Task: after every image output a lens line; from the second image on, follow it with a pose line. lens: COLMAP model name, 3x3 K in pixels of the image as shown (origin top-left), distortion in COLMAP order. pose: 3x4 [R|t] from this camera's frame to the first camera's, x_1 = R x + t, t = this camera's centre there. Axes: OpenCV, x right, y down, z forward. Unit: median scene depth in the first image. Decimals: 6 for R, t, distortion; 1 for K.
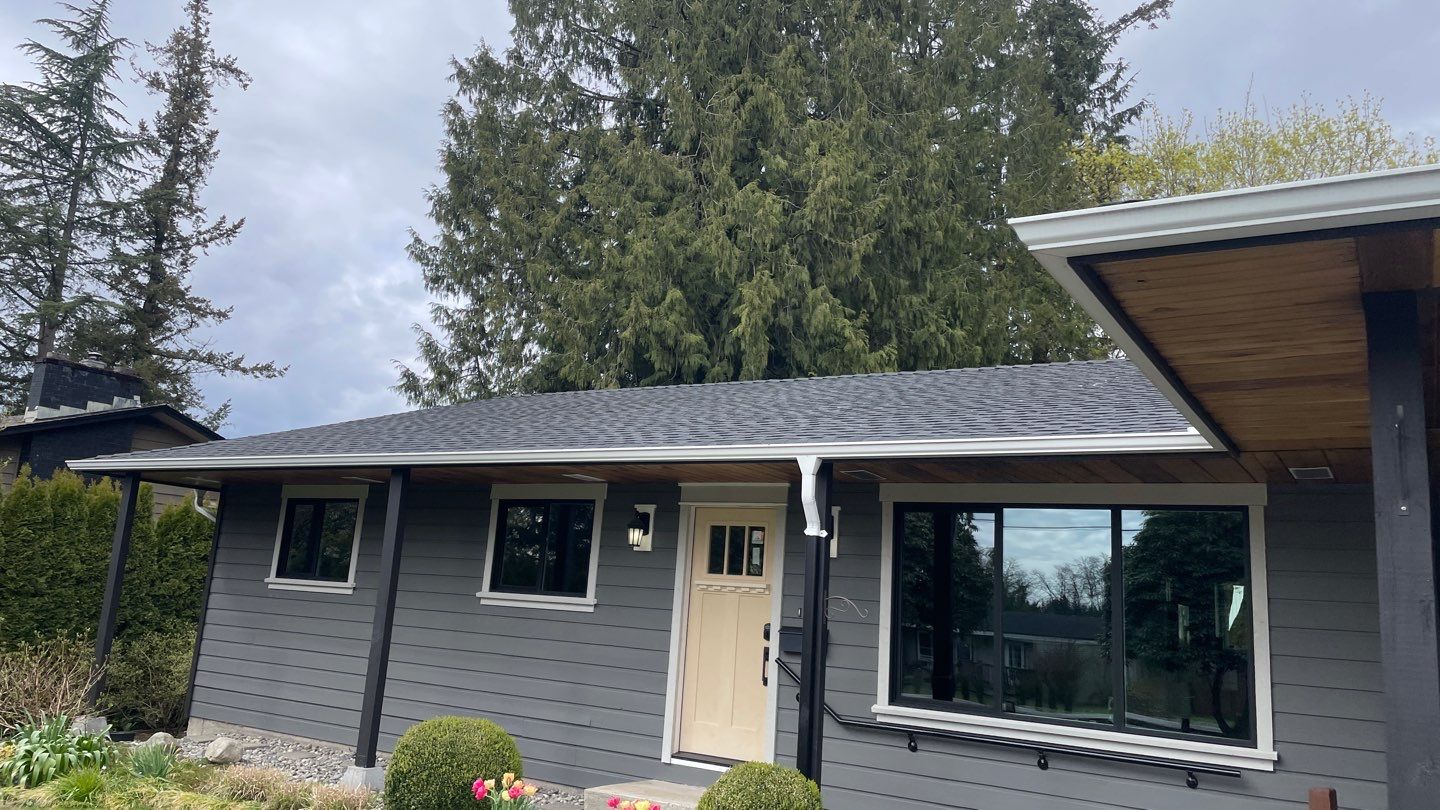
lens RADIAL K [[1061.7, 0, 717.4], [0, 1061.7, 370.1], [0, 0, 1]] dist [0.073409, -0.079608]
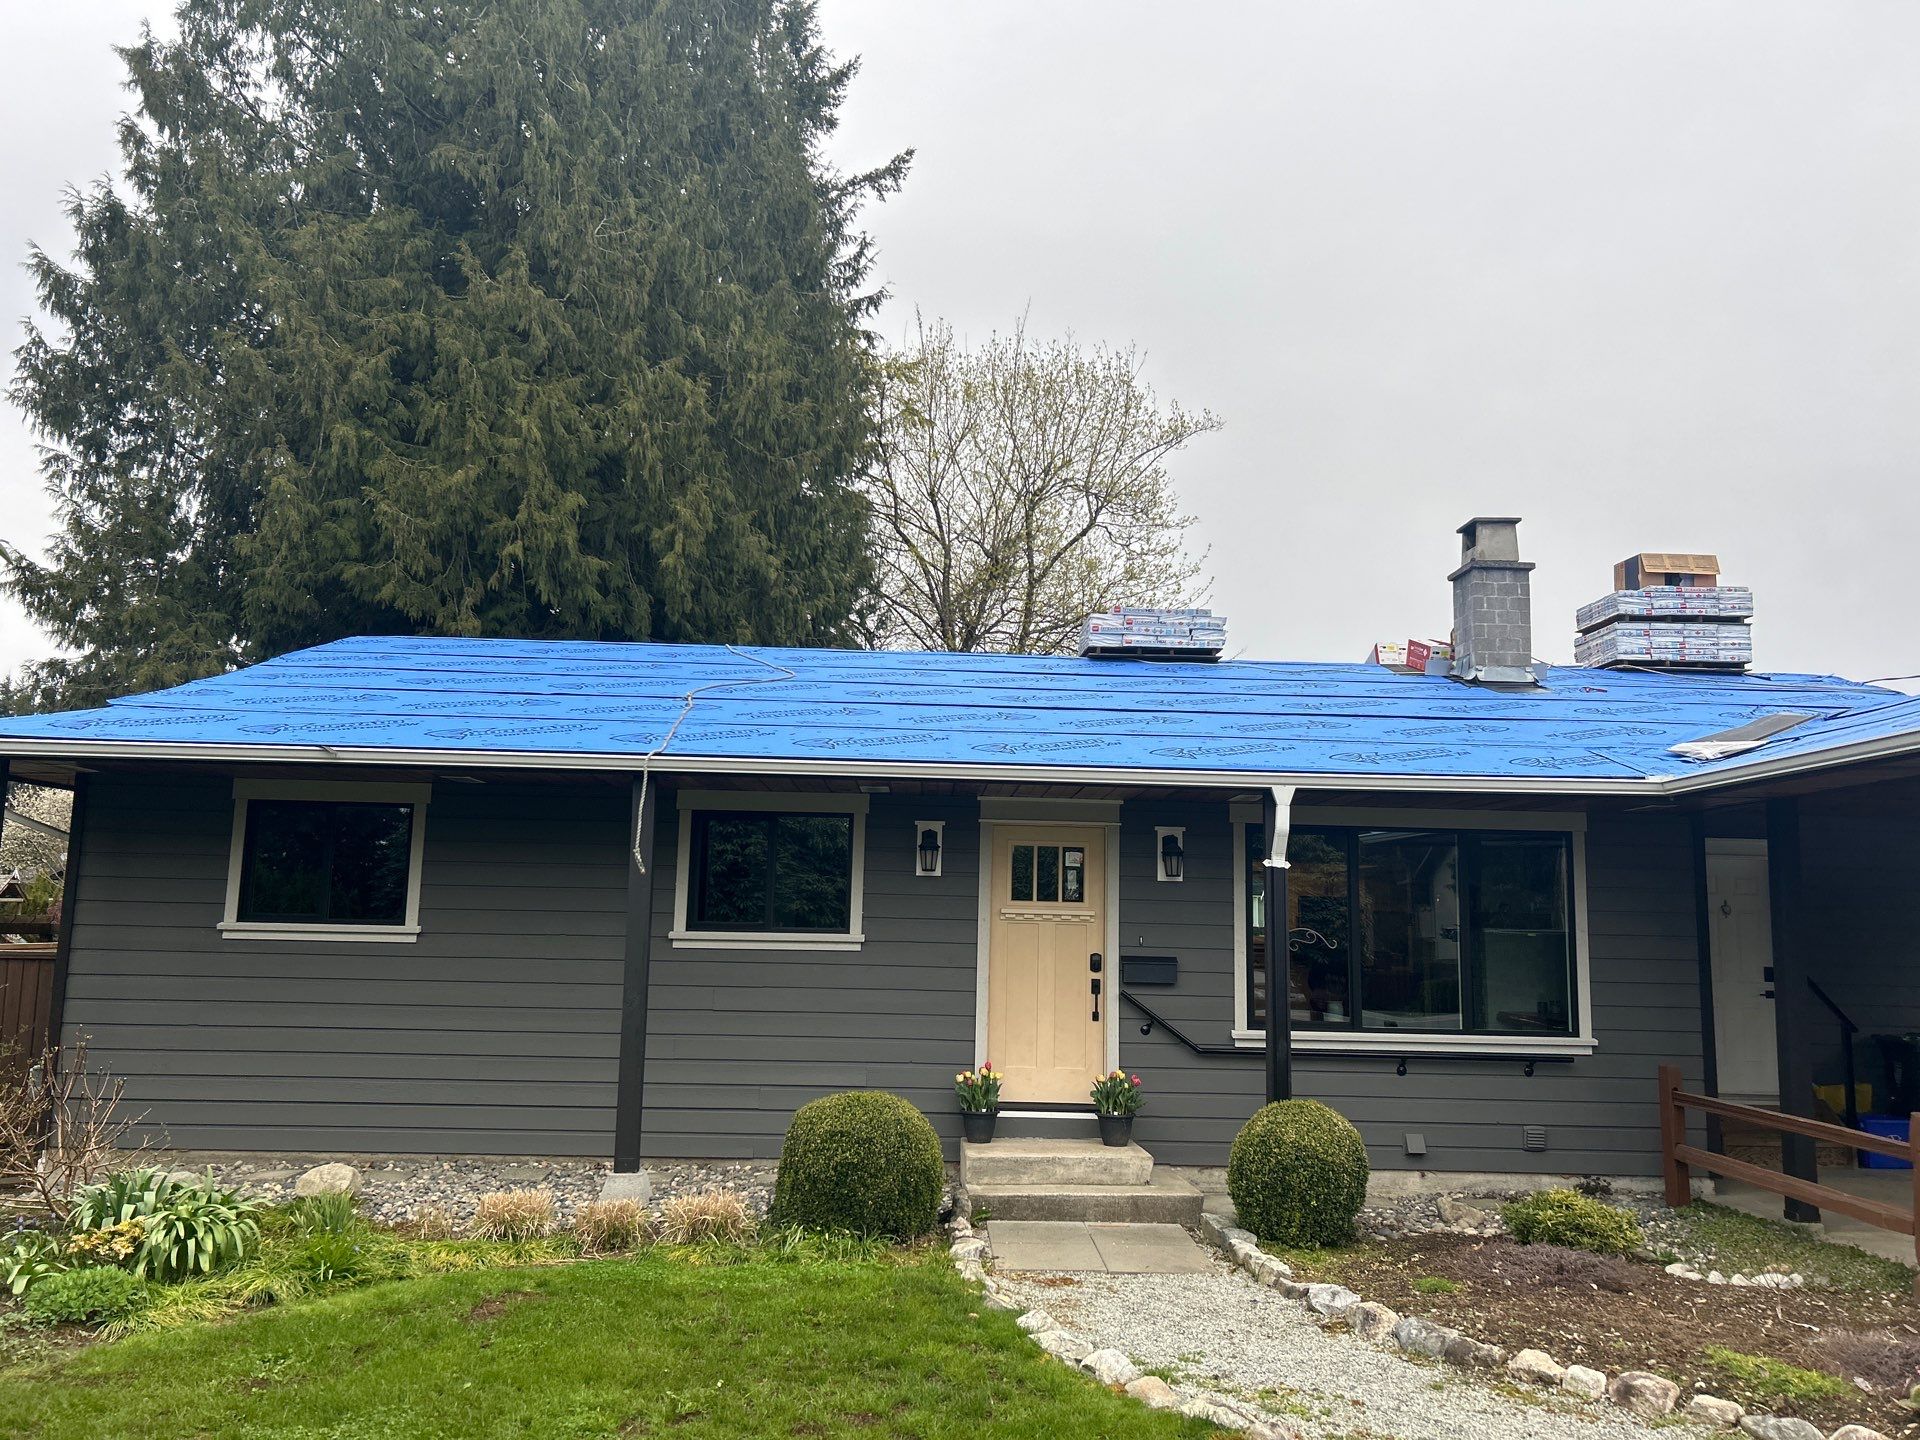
lens RADIAL K [[1412.5, 0, 960.0], [0, 1412.5, 720.0], [0, 0, 1]] dist [0.081982, -0.108239]
pose [[0.835209, 0.030311, 0.549097, -0.652751], [-0.085468, 0.993502, 0.075158, -0.037042], [-0.543251, -0.109703, 0.832372, 0.074460]]
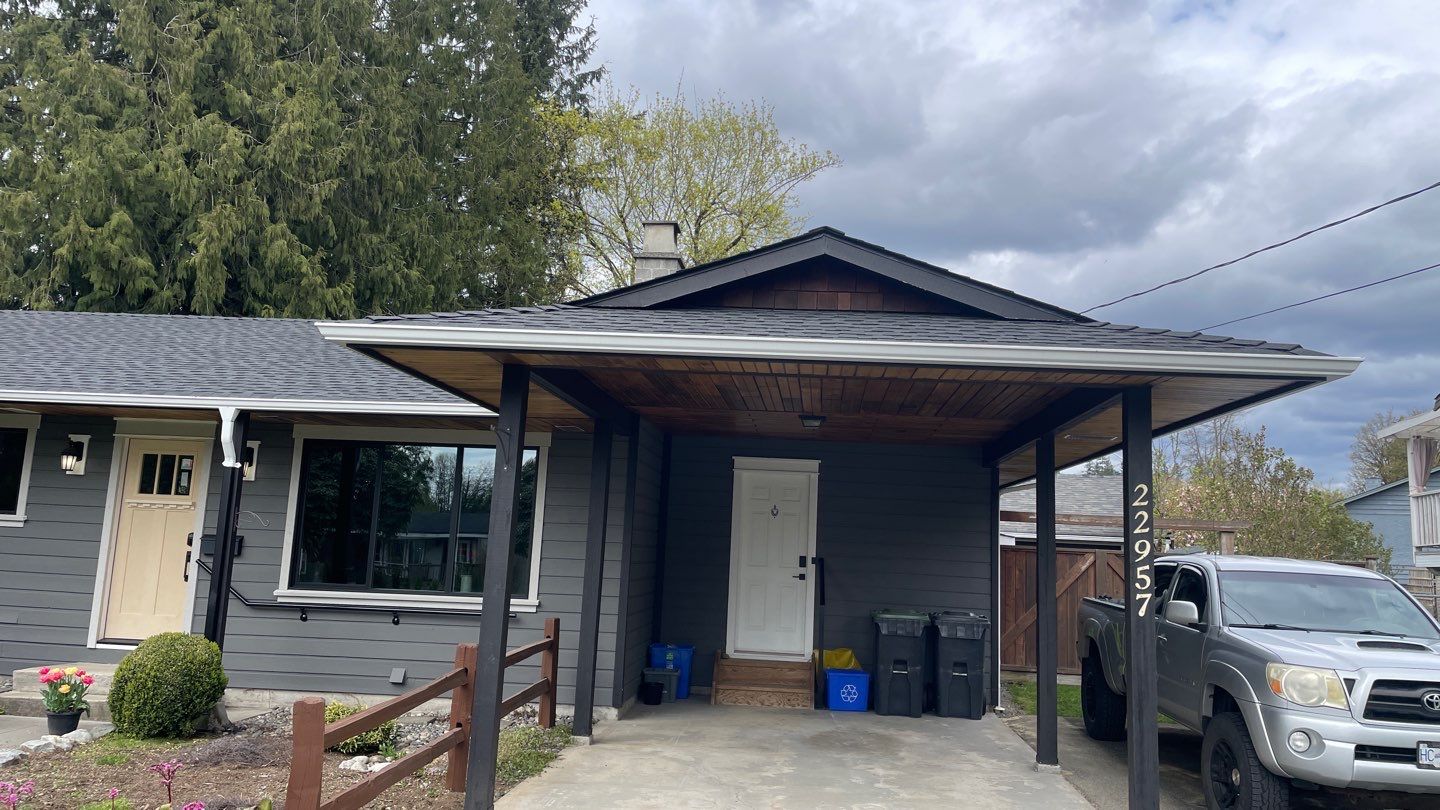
lens RADIAL K [[1061.7, 0, 717.4], [0, 1061.7, 370.1], [0, 0, 1]] dist [0.073409, -0.079608]
pose [[0.890557, 0.043842, 0.452754, 0.015256], [-0.083156, 0.994262, 0.067288, -0.079603], [-0.447206, -0.097573, 0.889093, -0.342972]]
